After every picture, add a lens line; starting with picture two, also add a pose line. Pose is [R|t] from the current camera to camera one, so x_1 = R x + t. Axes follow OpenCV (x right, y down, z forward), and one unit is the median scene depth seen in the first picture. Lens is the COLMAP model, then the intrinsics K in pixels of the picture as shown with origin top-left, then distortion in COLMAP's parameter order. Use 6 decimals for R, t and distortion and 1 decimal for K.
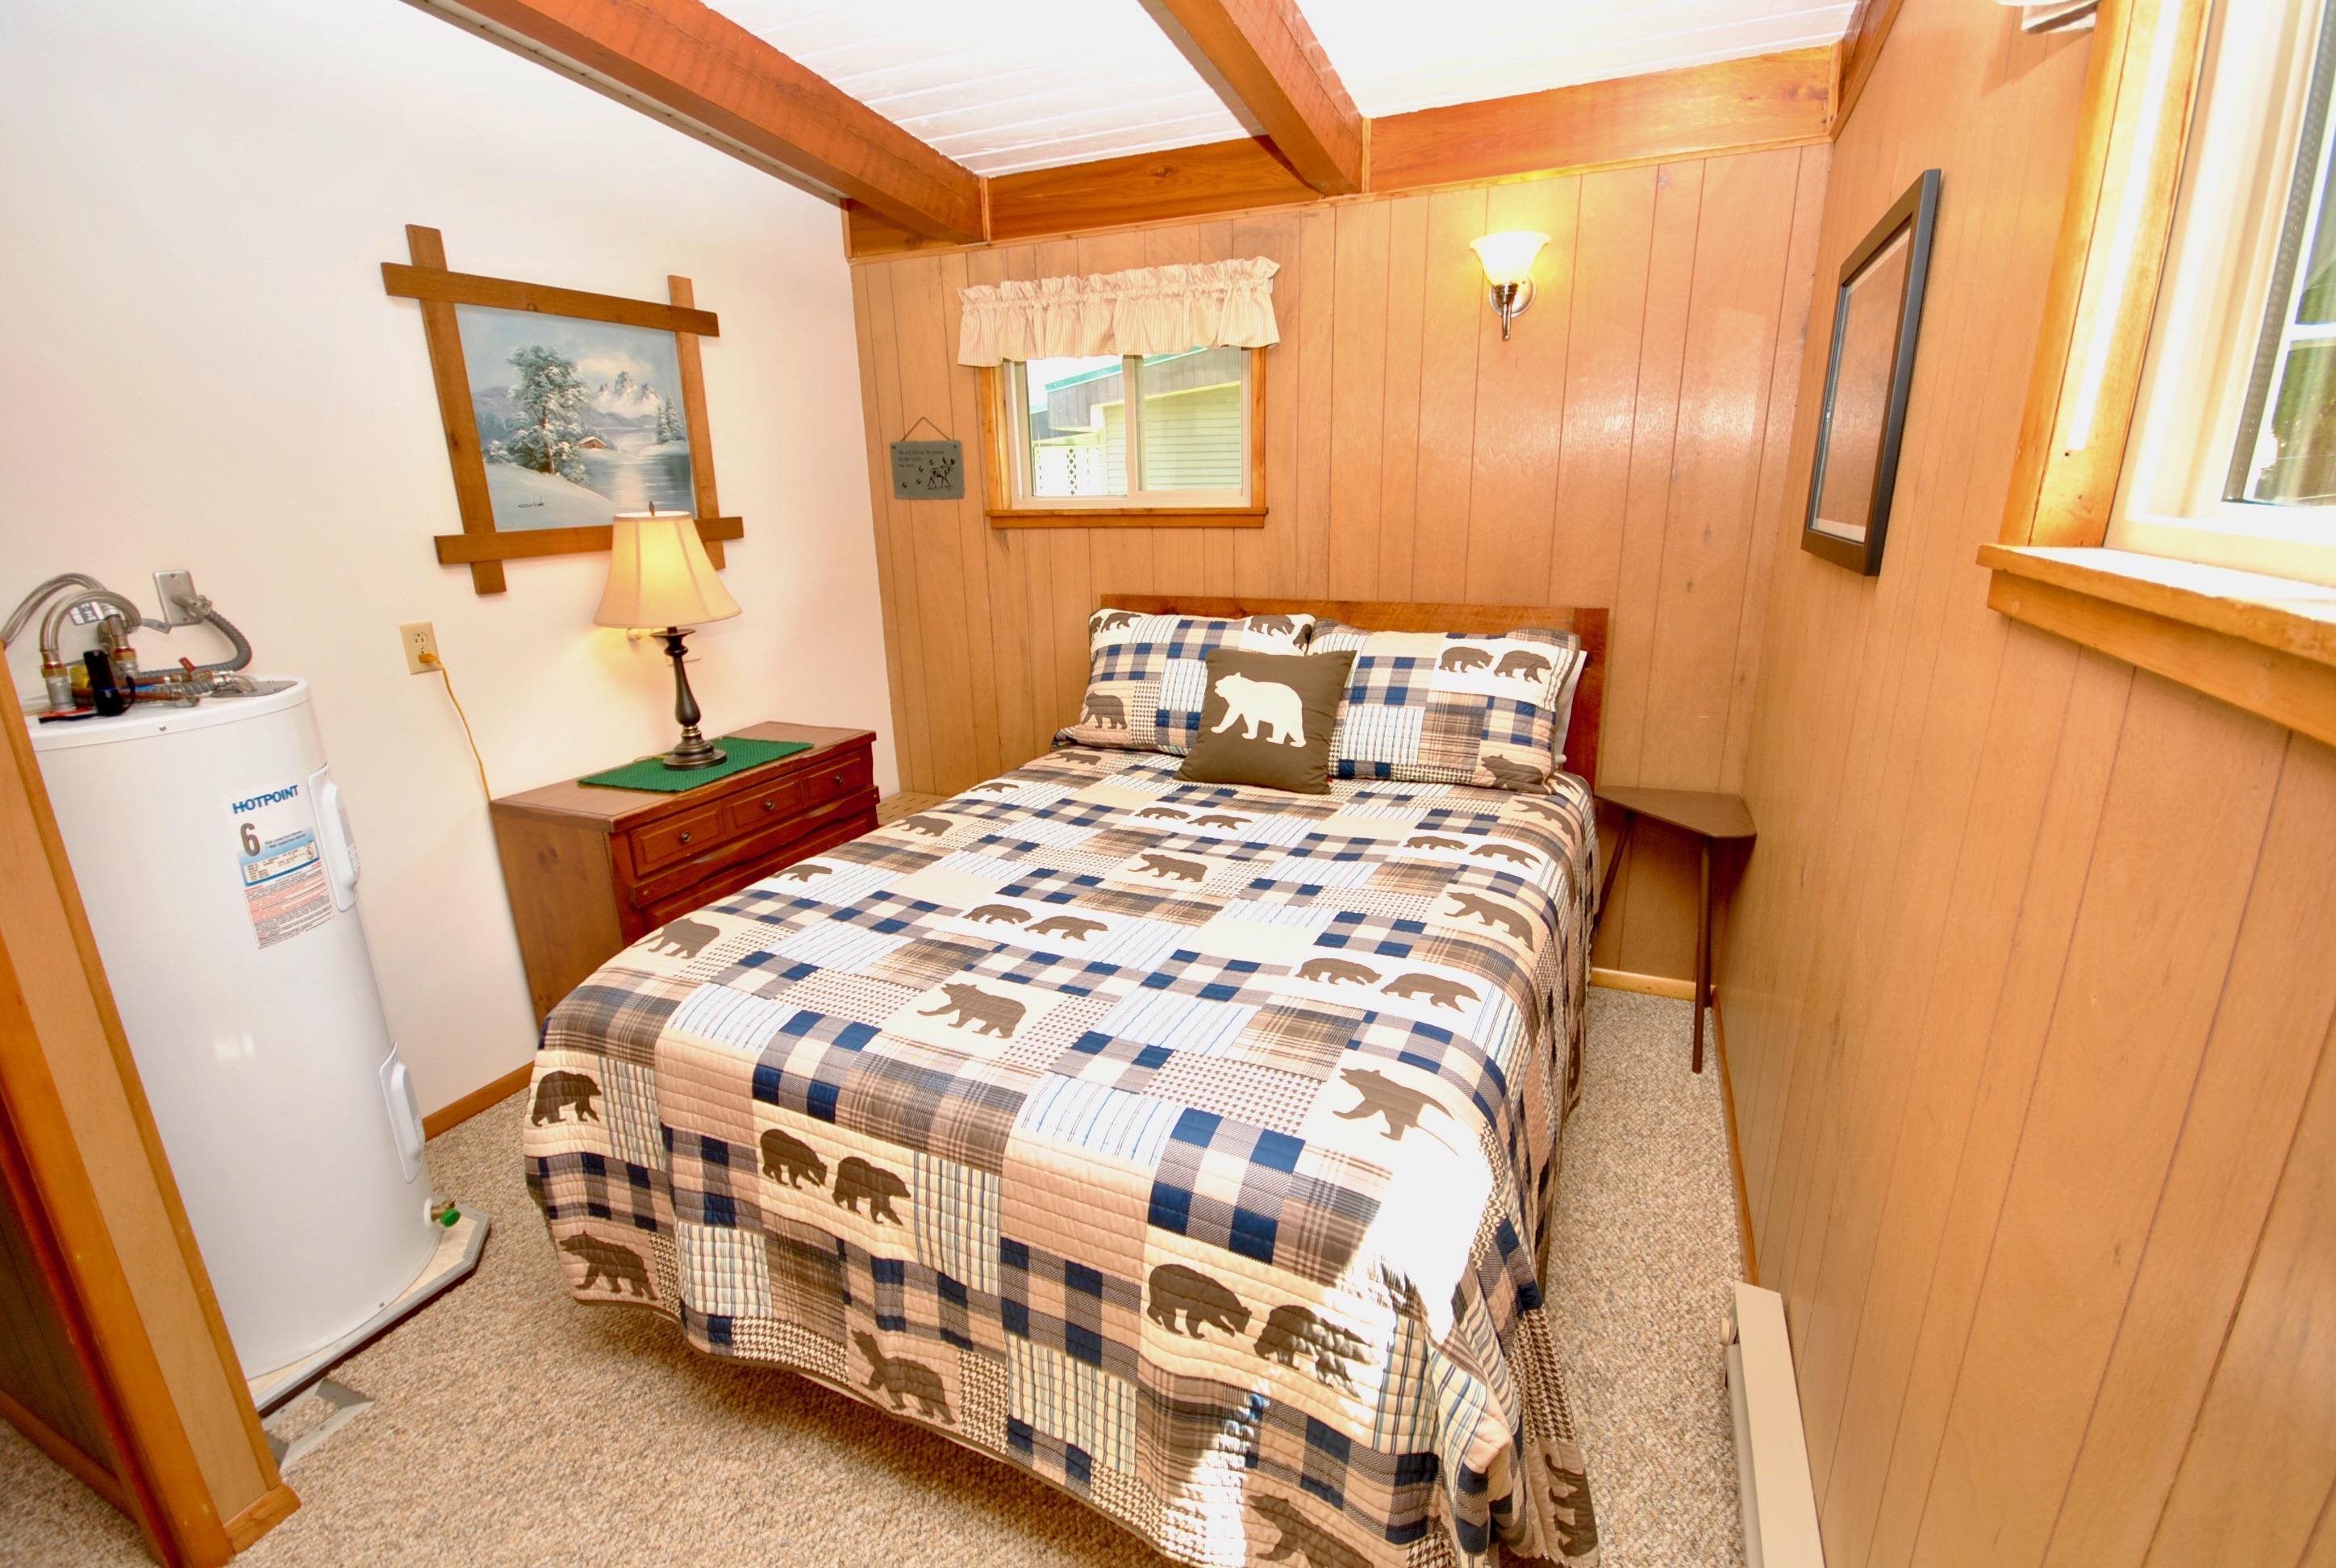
lens RADIAL K [[1027.4, 0, 1178.4], [0, 1027.4, 773.0], [0, 0, 1]] dist [-0.000690, -0.006533]
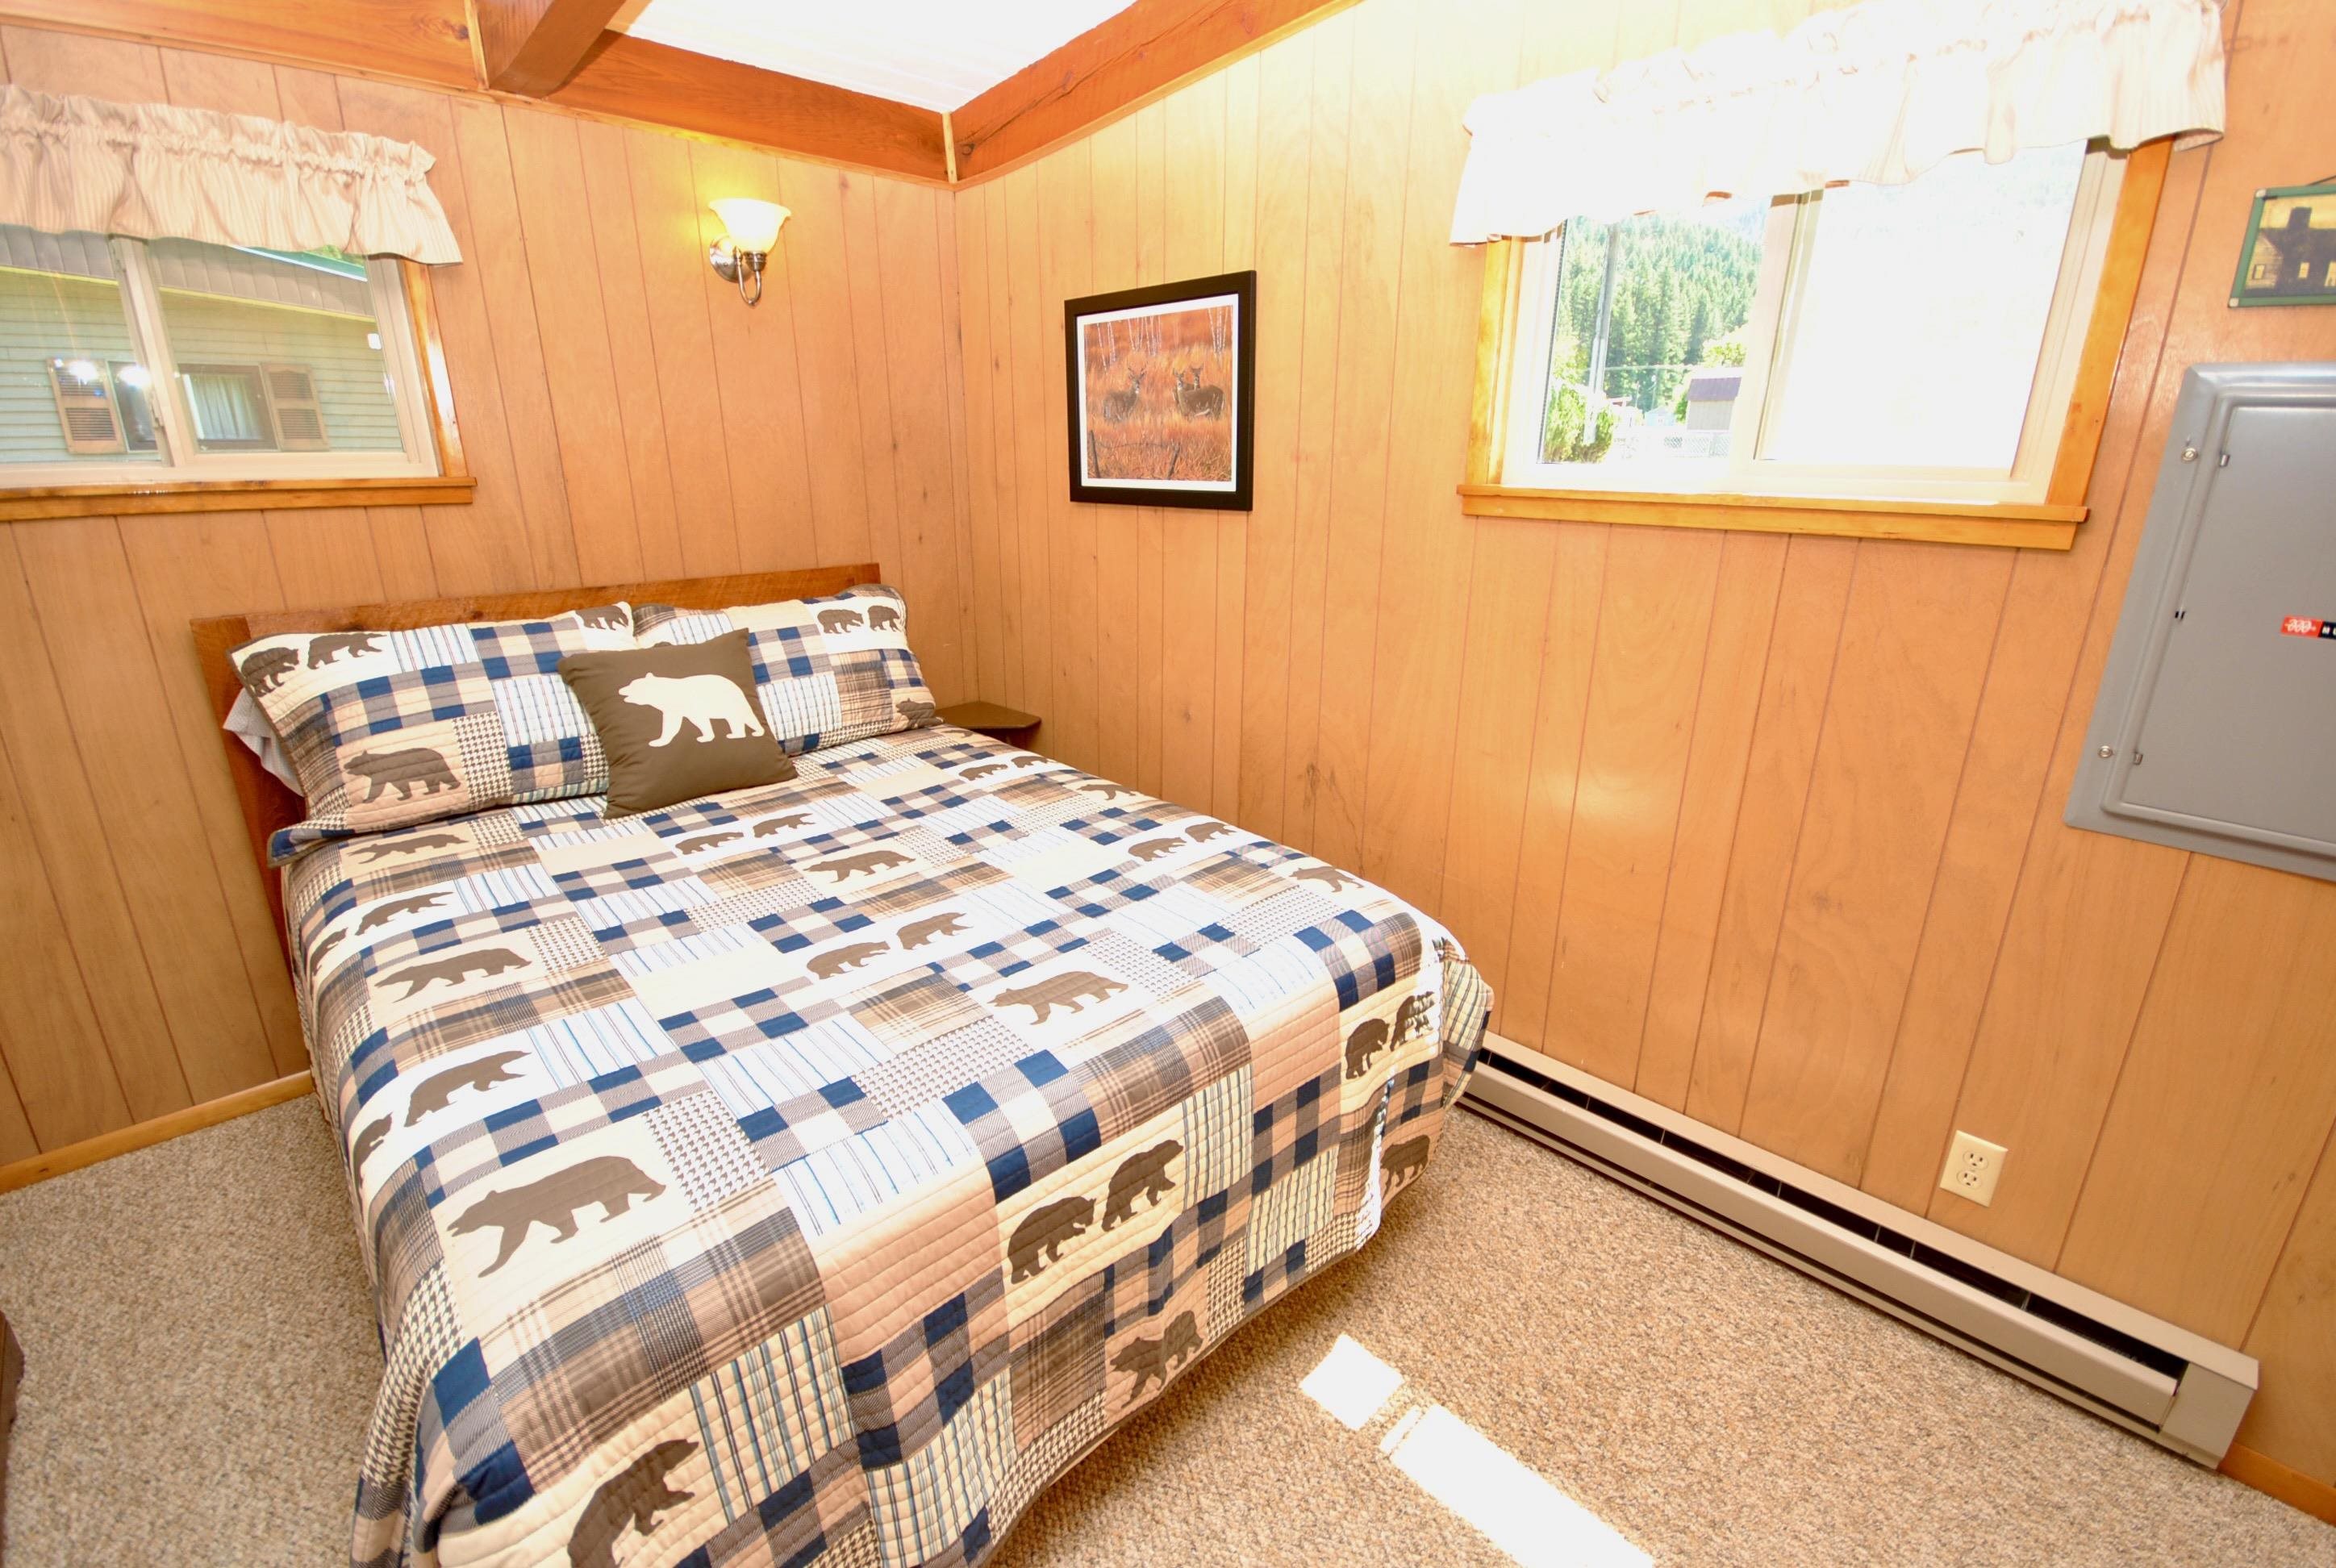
lens RADIAL K [[1027.4, 0, 1179.3], [0, 1027.4, 787.7], [0, 0, 1]] dist [-0.000690, -0.006533]
pose [[0.372370, -0.273316, 0.886927, -0.592063], [0.242827, 0.951055, 0.191128, -0.067975], [-0.895754, 0.144200, 0.420513, 0.290956]]
